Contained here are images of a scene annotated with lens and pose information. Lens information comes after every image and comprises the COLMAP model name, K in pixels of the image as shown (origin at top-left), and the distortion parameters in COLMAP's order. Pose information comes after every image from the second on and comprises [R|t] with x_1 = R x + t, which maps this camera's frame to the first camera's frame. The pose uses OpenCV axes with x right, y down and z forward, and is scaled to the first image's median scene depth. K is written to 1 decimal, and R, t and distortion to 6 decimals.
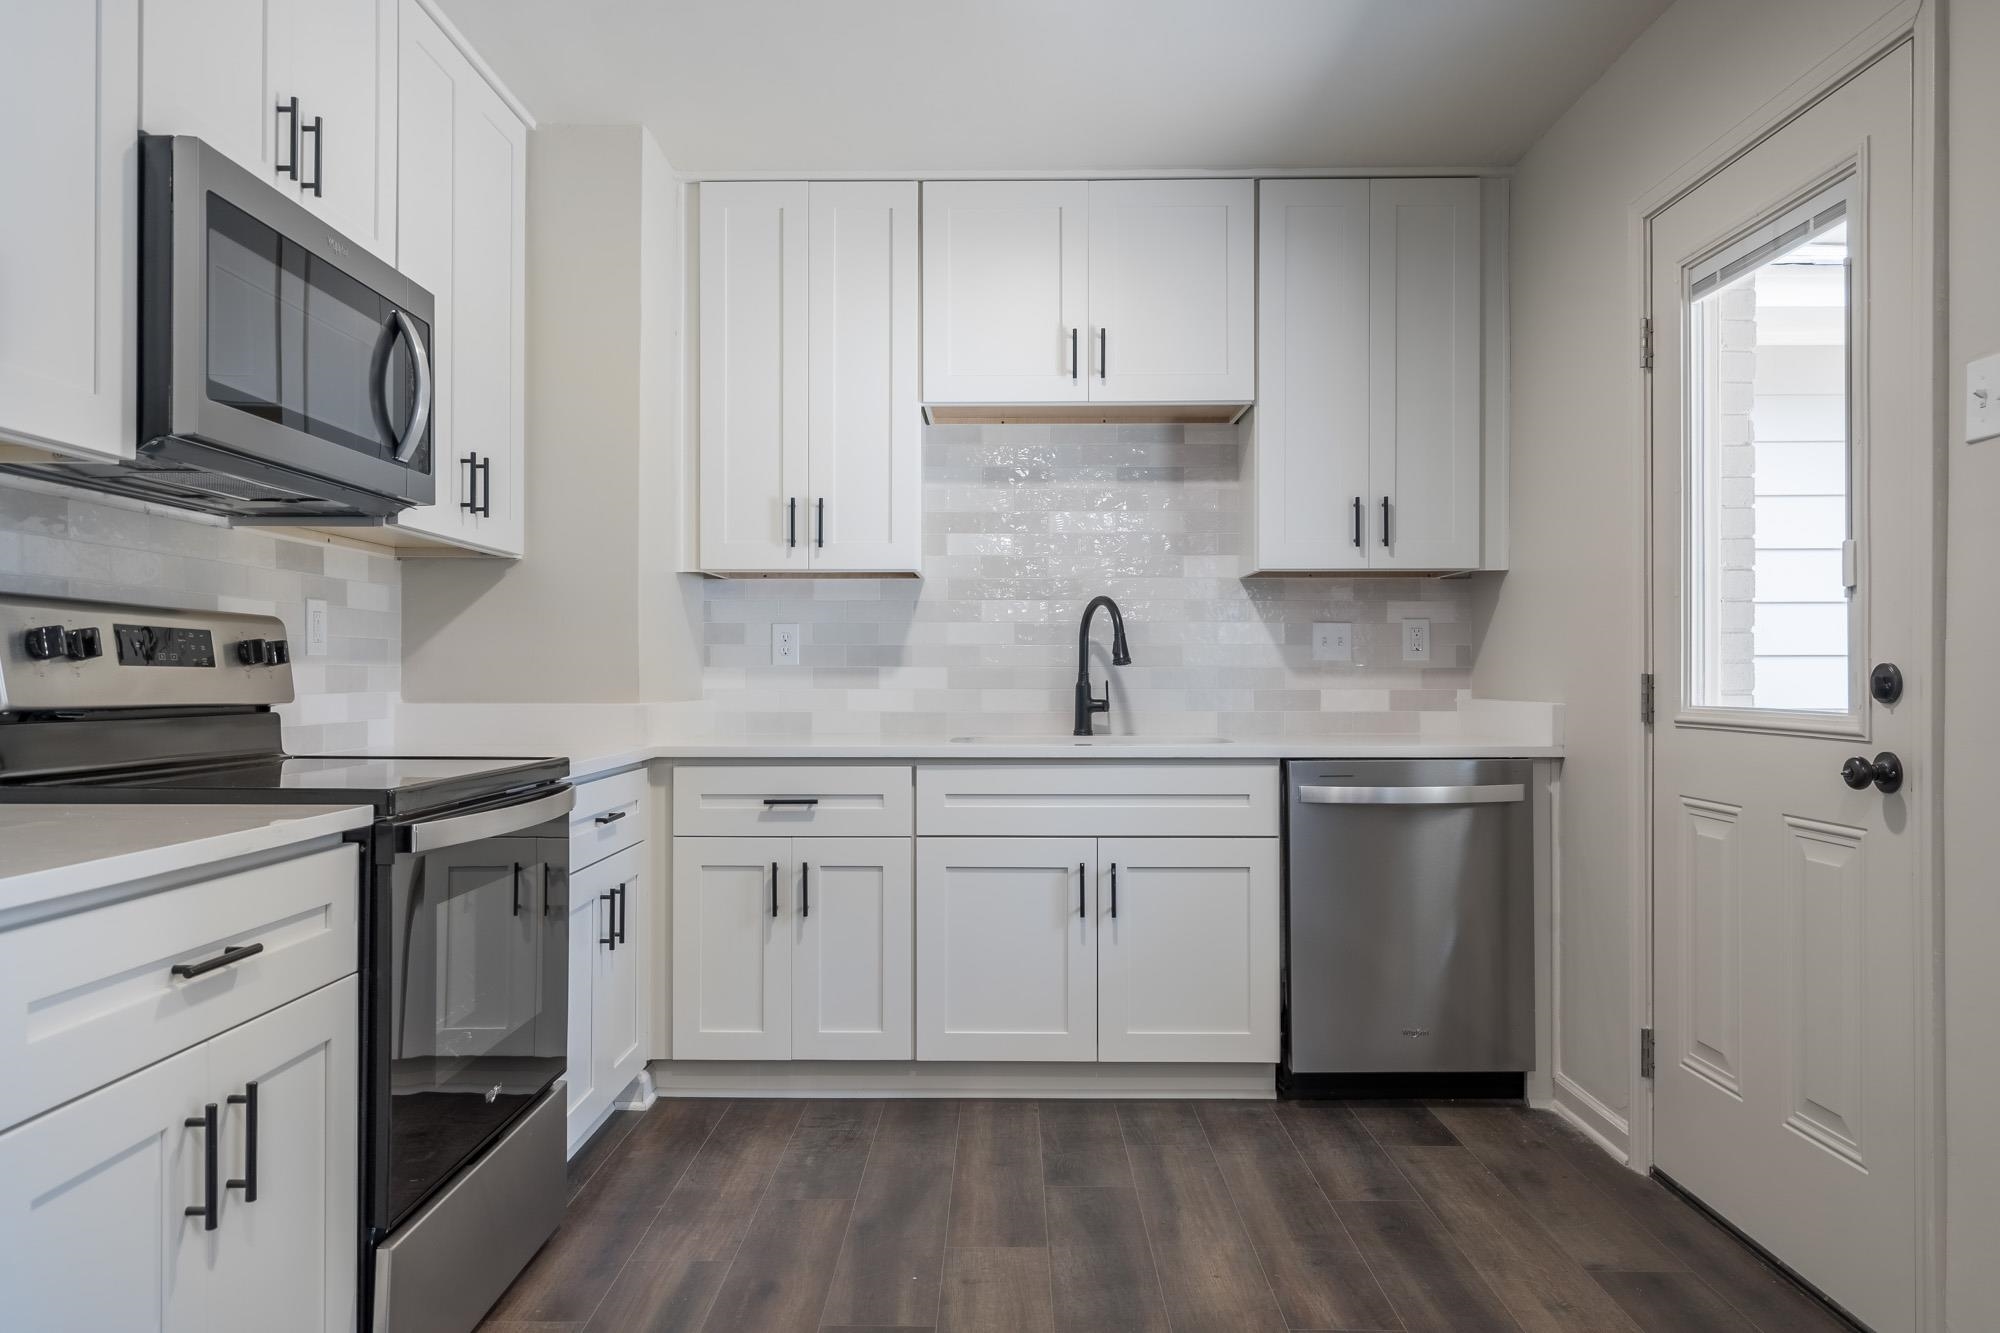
lens RADIAL K [[1002.0, 0, 856.6], [0, 1002.0, 668.8], [0, 0, 1]] dist [0.003365, 0.000891]
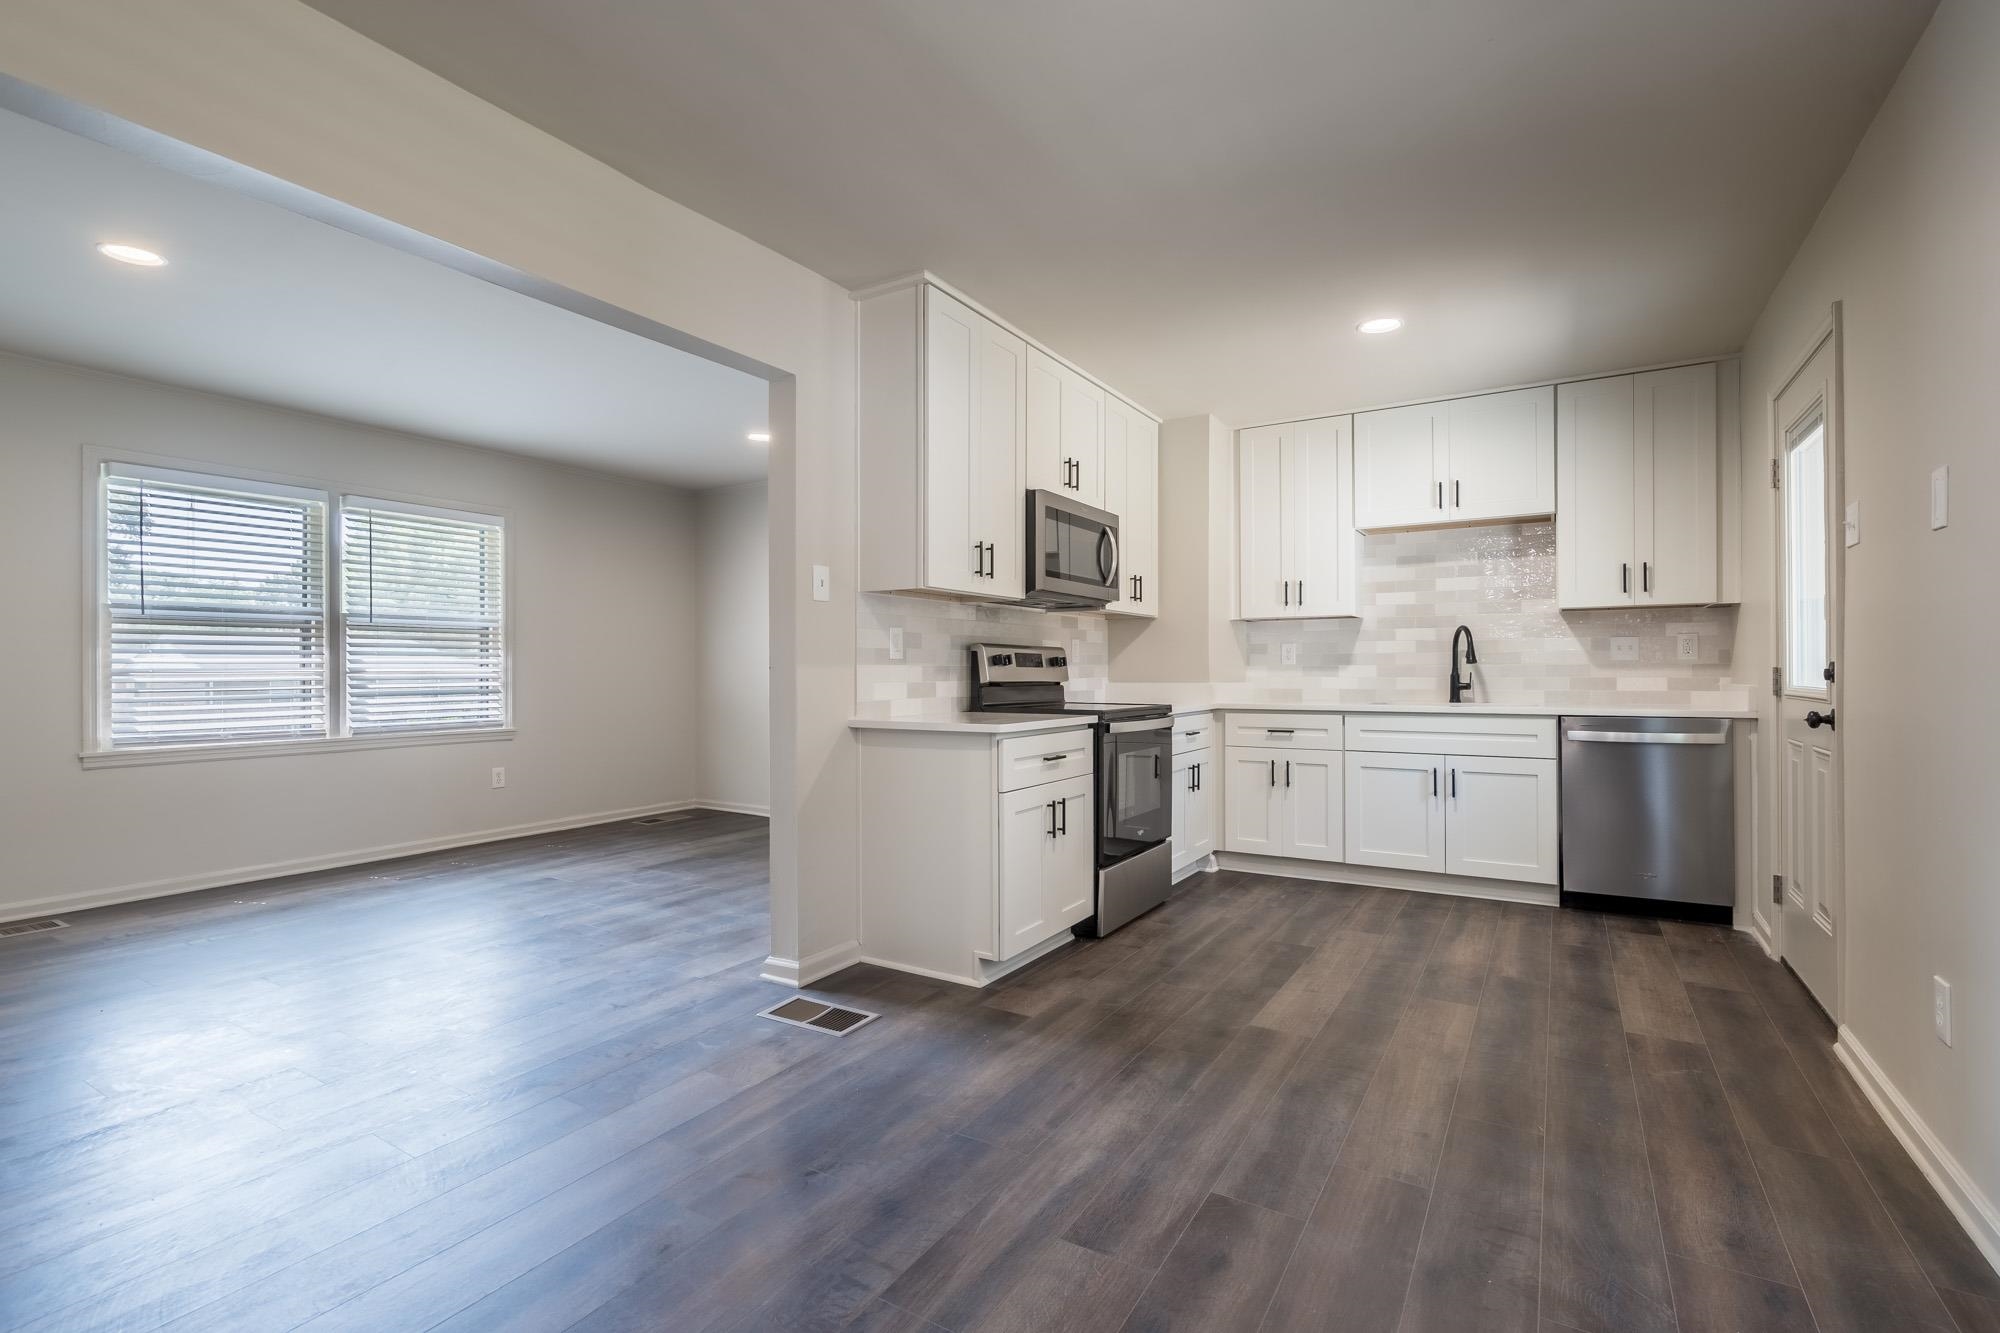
lens RADIAL K [[922.6, 0, 989.0], [0, 922.6, 669.4], [0, 0, 1]] dist [0.001750, 0.000534]
pose [[0.846849, -0.003884, -0.531819, 0.440146], [0.005677, 0.999982, 0.001737, -0.001136], [0.531803, -0.004490, 0.846856, -0.934973]]
